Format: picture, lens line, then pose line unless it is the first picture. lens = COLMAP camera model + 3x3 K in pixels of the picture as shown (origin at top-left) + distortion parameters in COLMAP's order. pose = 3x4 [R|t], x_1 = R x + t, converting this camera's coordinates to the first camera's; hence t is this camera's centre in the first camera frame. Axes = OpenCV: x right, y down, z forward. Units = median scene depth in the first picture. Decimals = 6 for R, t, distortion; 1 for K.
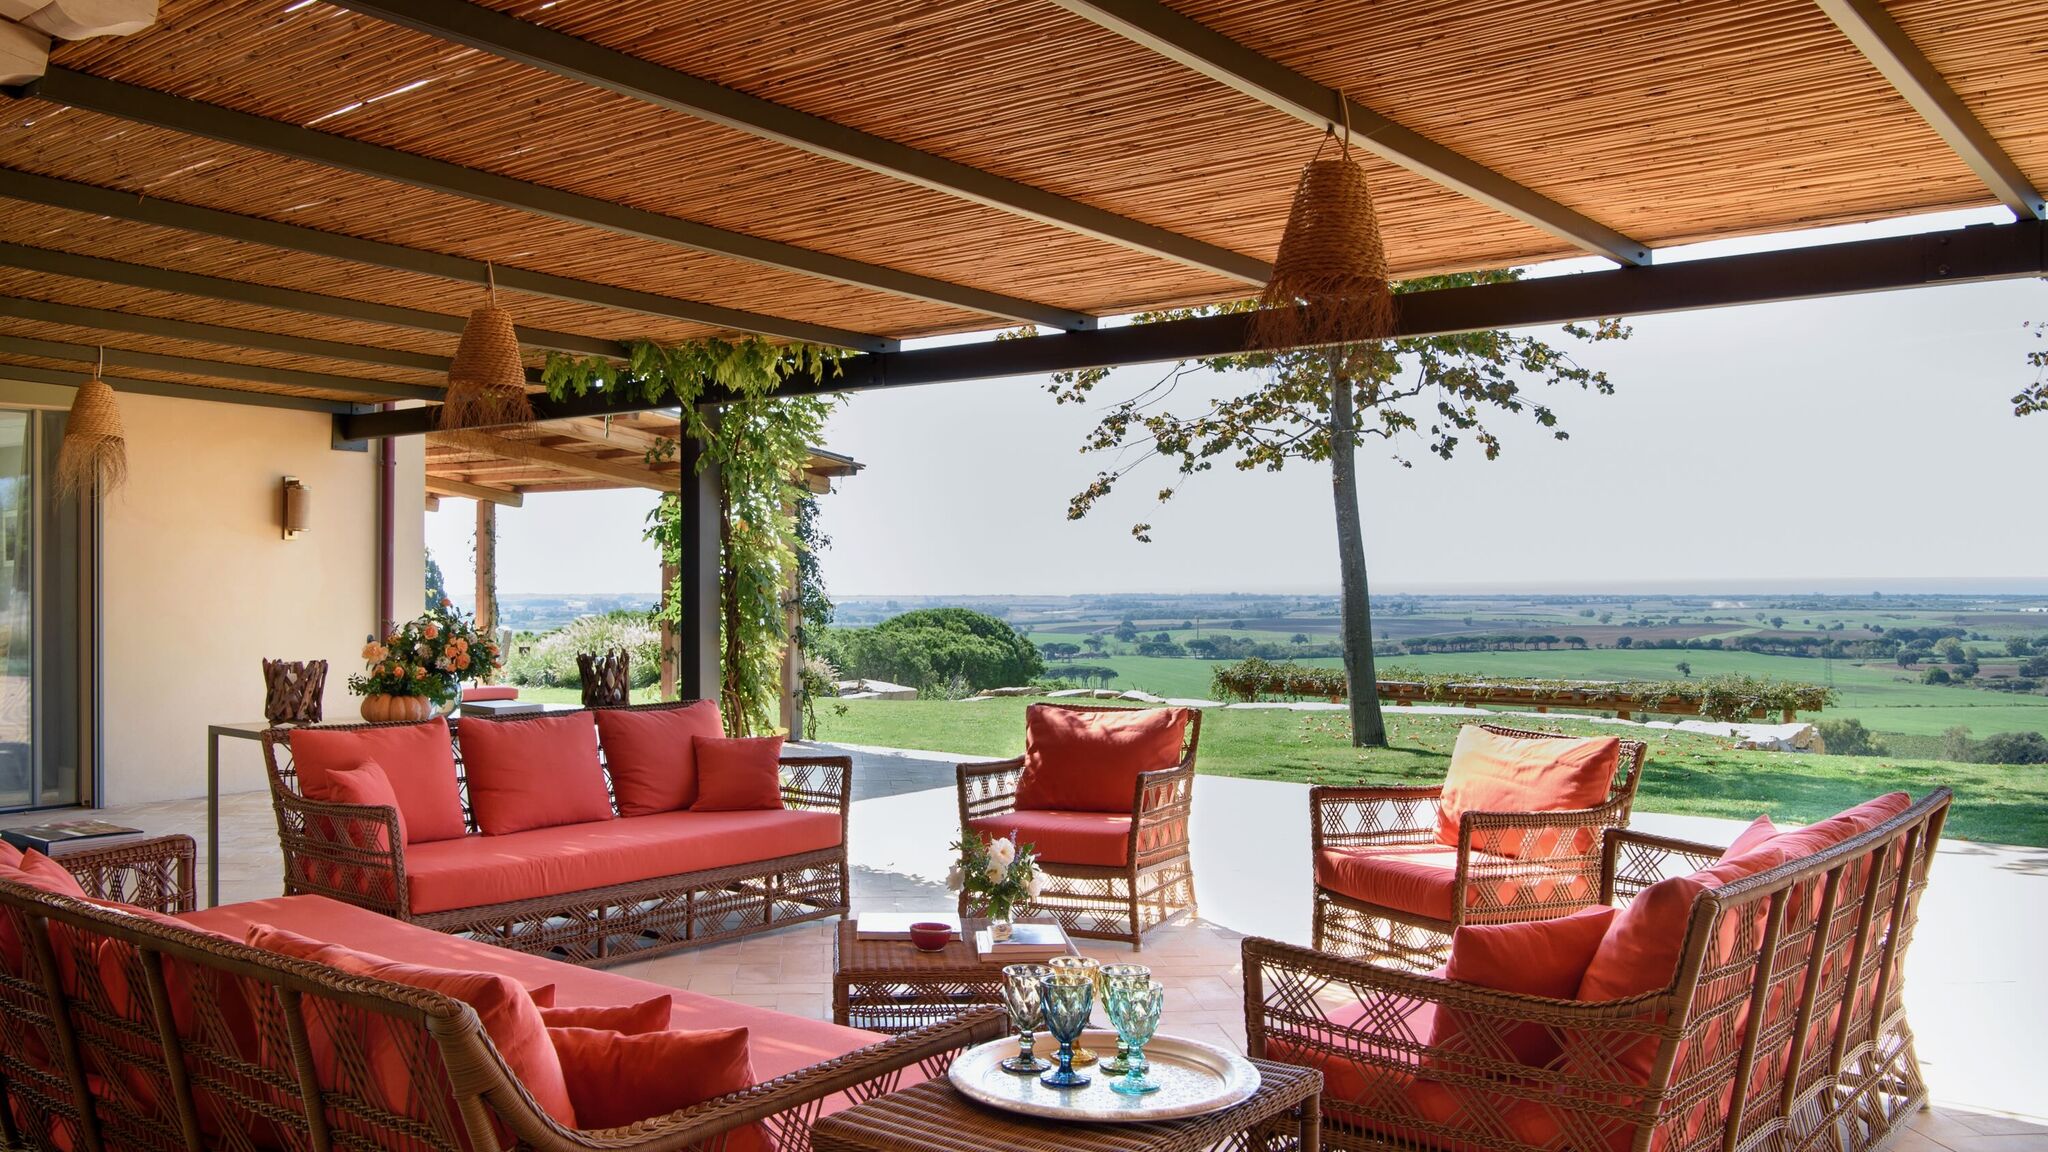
lens RADIAL K [[1687.4, 0, 1049.3], [0, 1687.4, 577.0], [0, 0, 1]] dist [-0.025423, 0.001006]
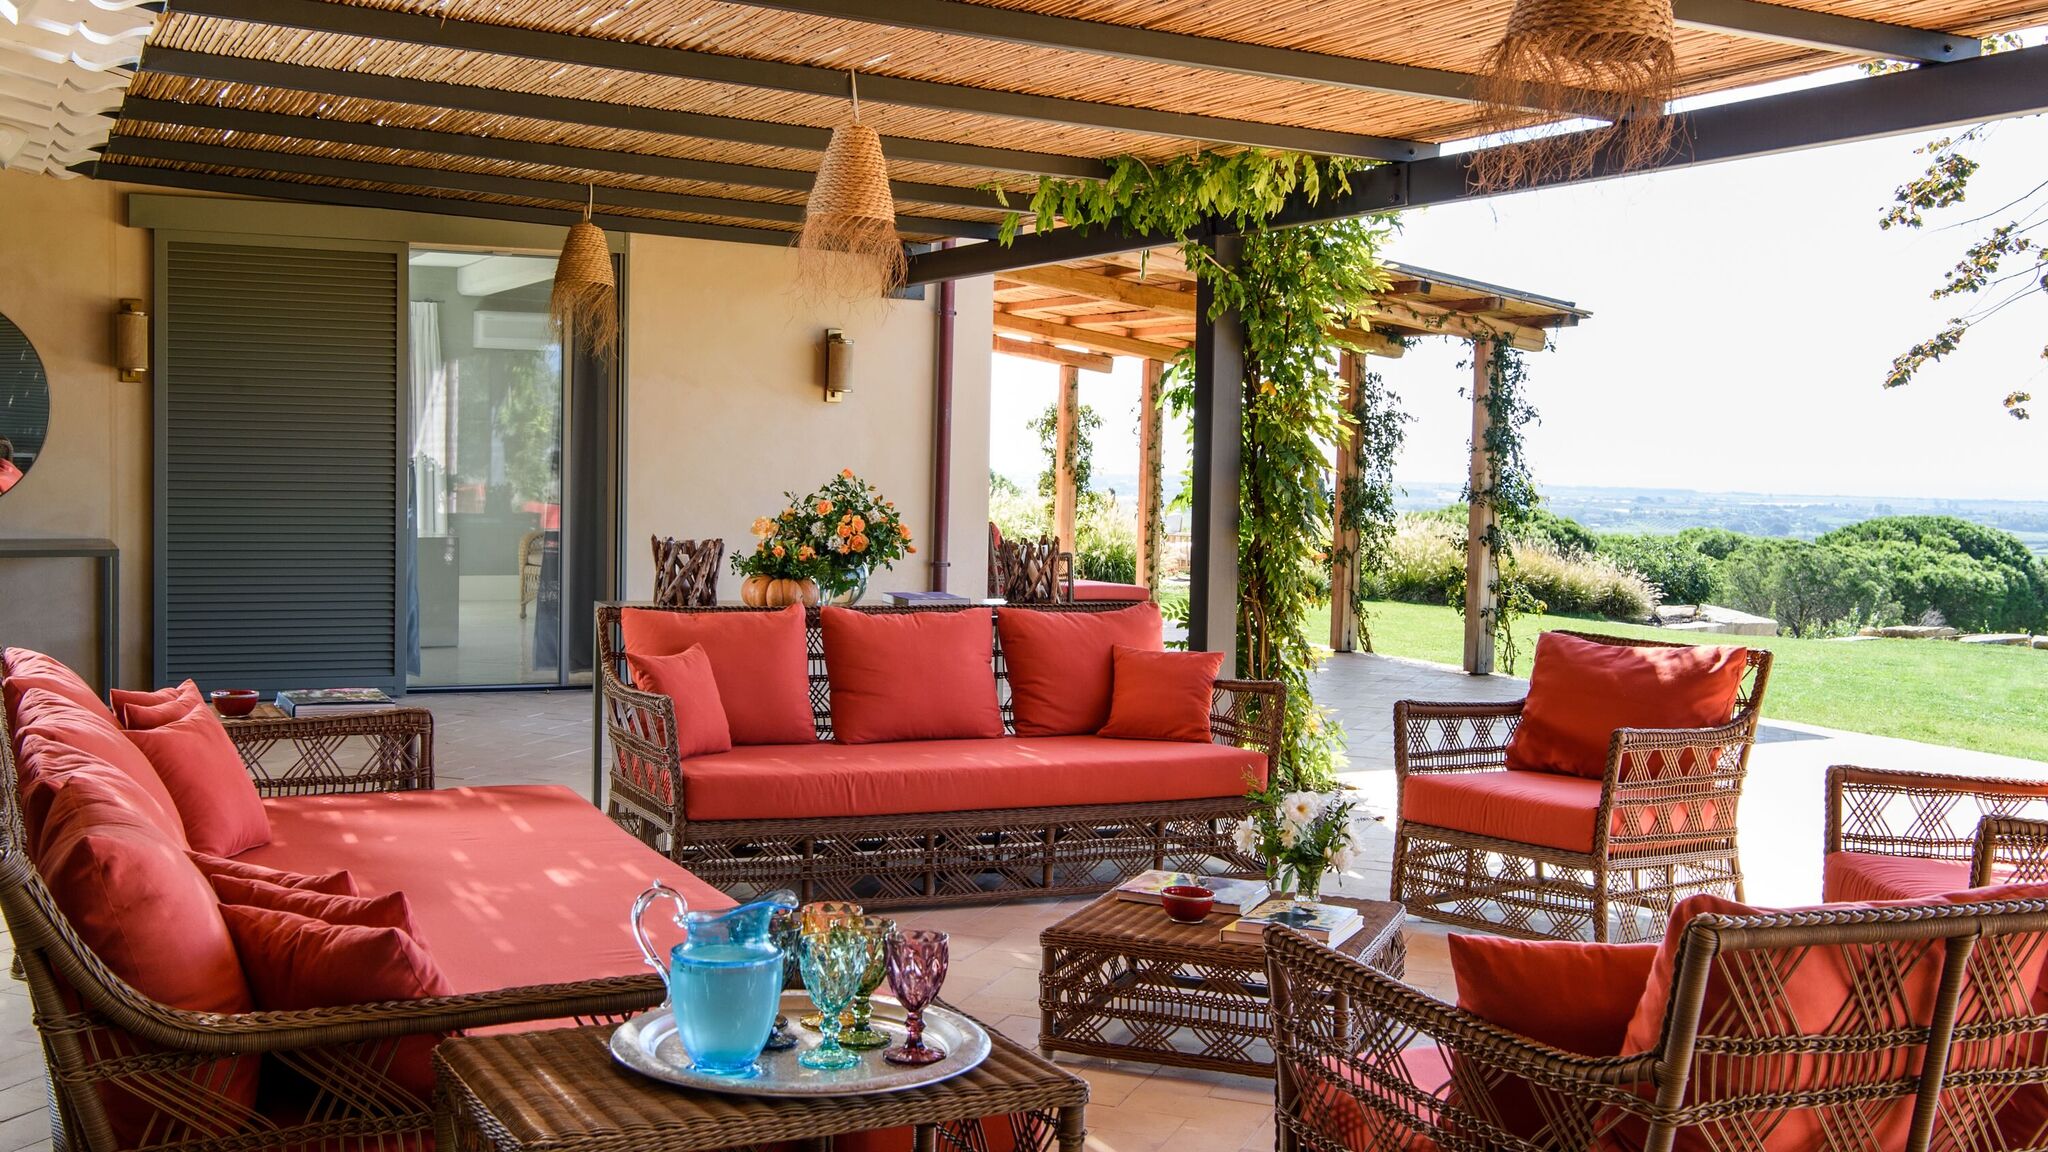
lens RADIAL K [[2181.6, 0, 1024.0], [0, 2181.6, 576.0], [0, 0, 1]] dist [0.078948, -0.684270]
pose [[0.899671, 0.045462, -0.434195, 0.205095], [-0.022946, 0.998113, 0.056962, 0.001751], [0.435965, -0.041284, 0.899016, 0.033238]]
